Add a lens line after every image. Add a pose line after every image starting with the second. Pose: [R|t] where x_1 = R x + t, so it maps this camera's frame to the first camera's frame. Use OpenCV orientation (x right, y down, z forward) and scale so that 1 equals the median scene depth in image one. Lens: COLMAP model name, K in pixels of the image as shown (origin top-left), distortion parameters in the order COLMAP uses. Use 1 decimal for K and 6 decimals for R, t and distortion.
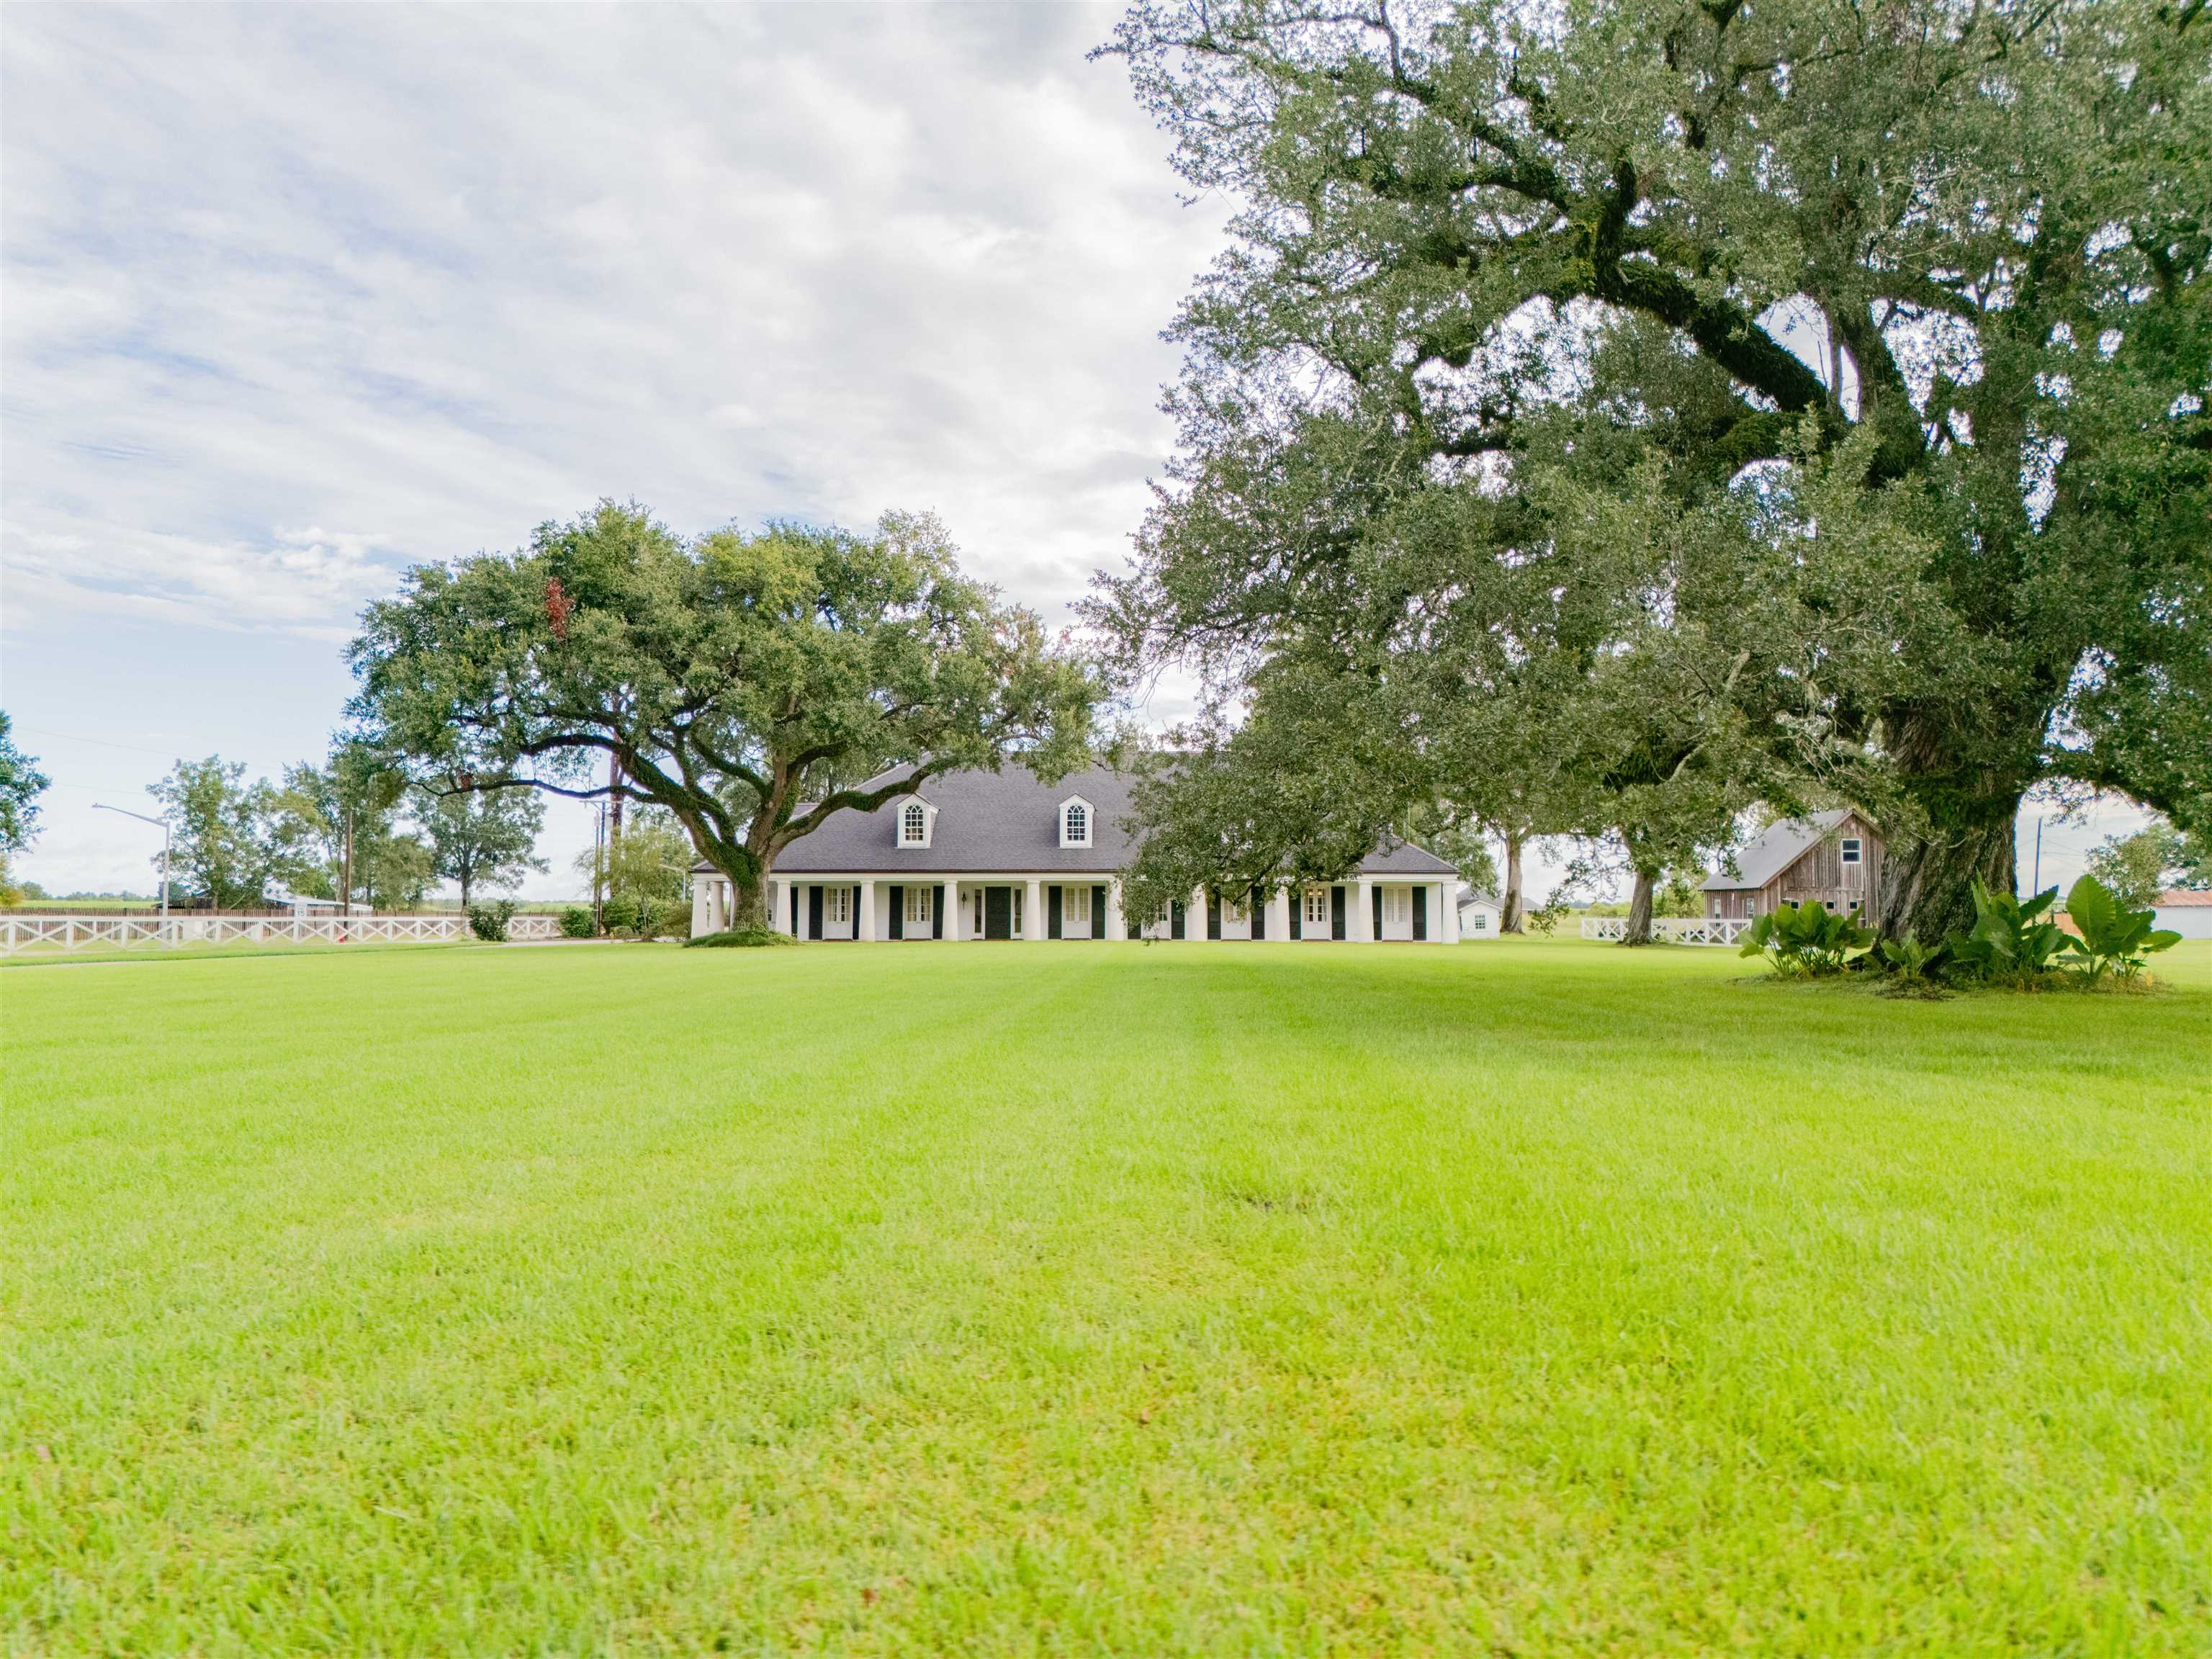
lens RADIAL K [[1678.7, 0, 1116.3], [0, 1678.7, 840.4], [0, 0, 1]] dist [0.035000, -0.000091]
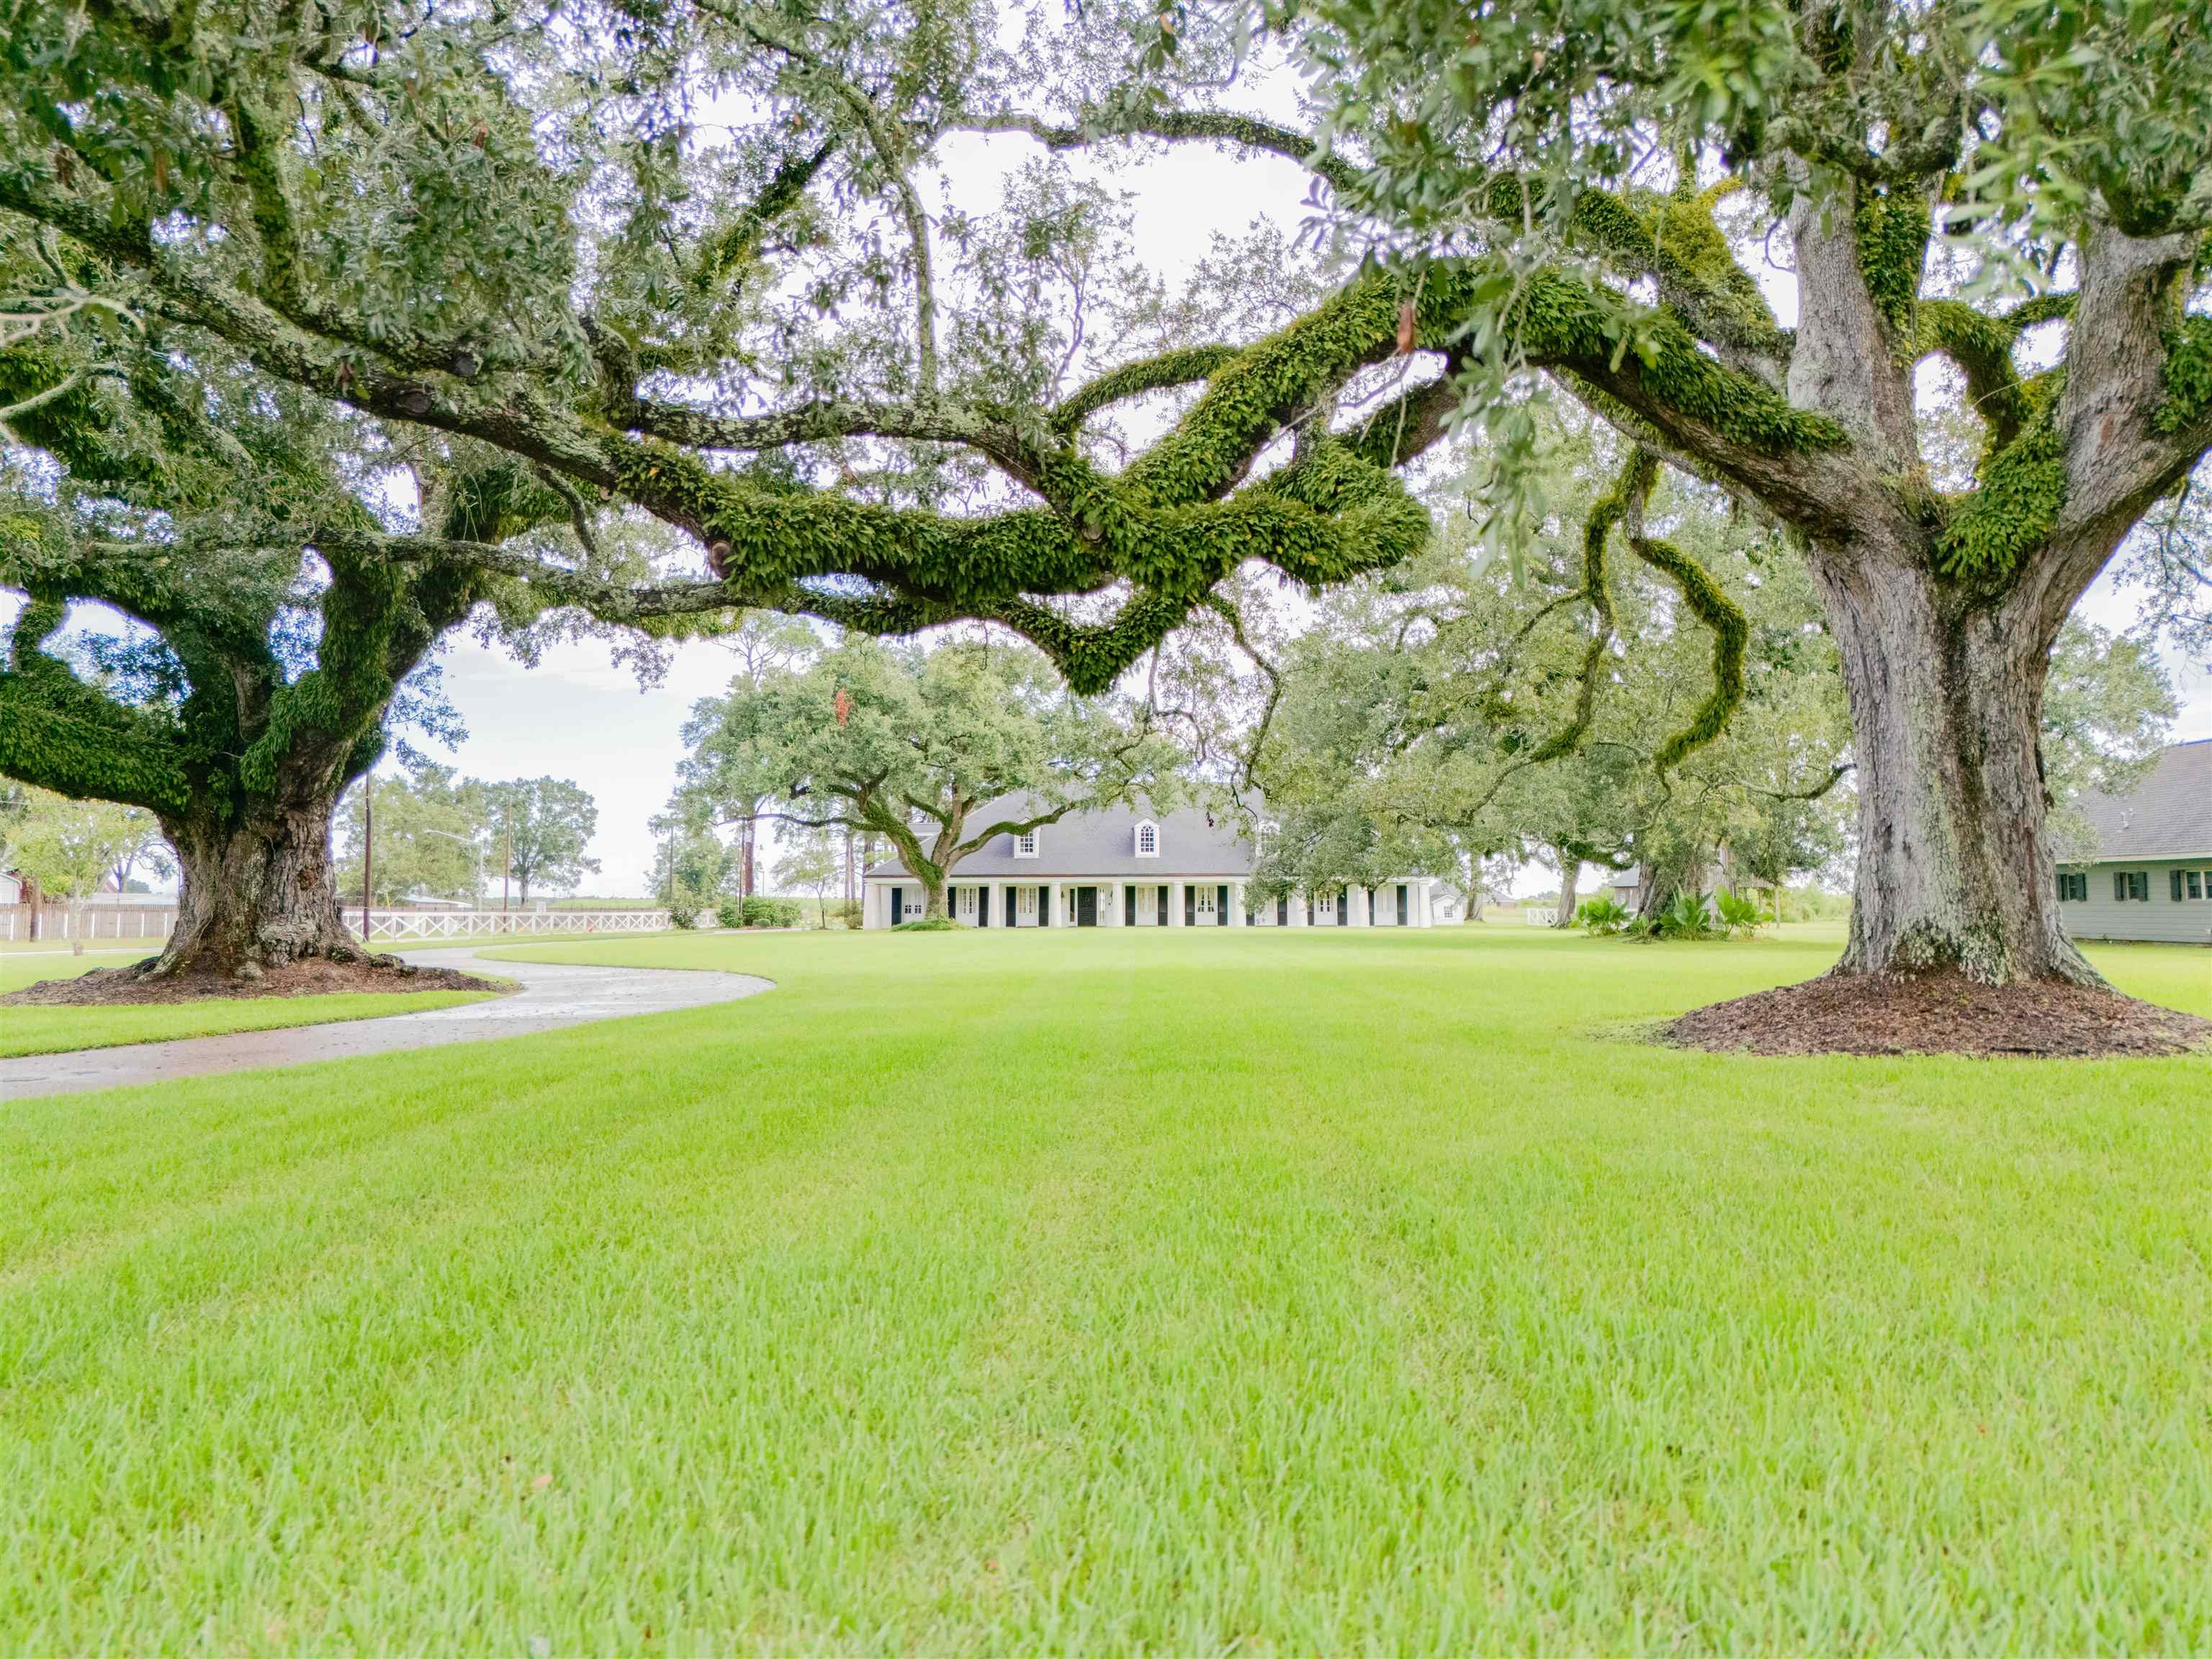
lens RADIAL K [[1678.7, 0, 1116.3], [0, 1678.7, 840.4], [0, 0, 1]] dist [0.035000, -0.000091]
pose [[0.999849, -0.004592, 0.016761, -0.070024], [0.004522, 0.999981, 0.004187, -0.014948], [-0.016780, -0.004111, 0.999851, -0.334616]]
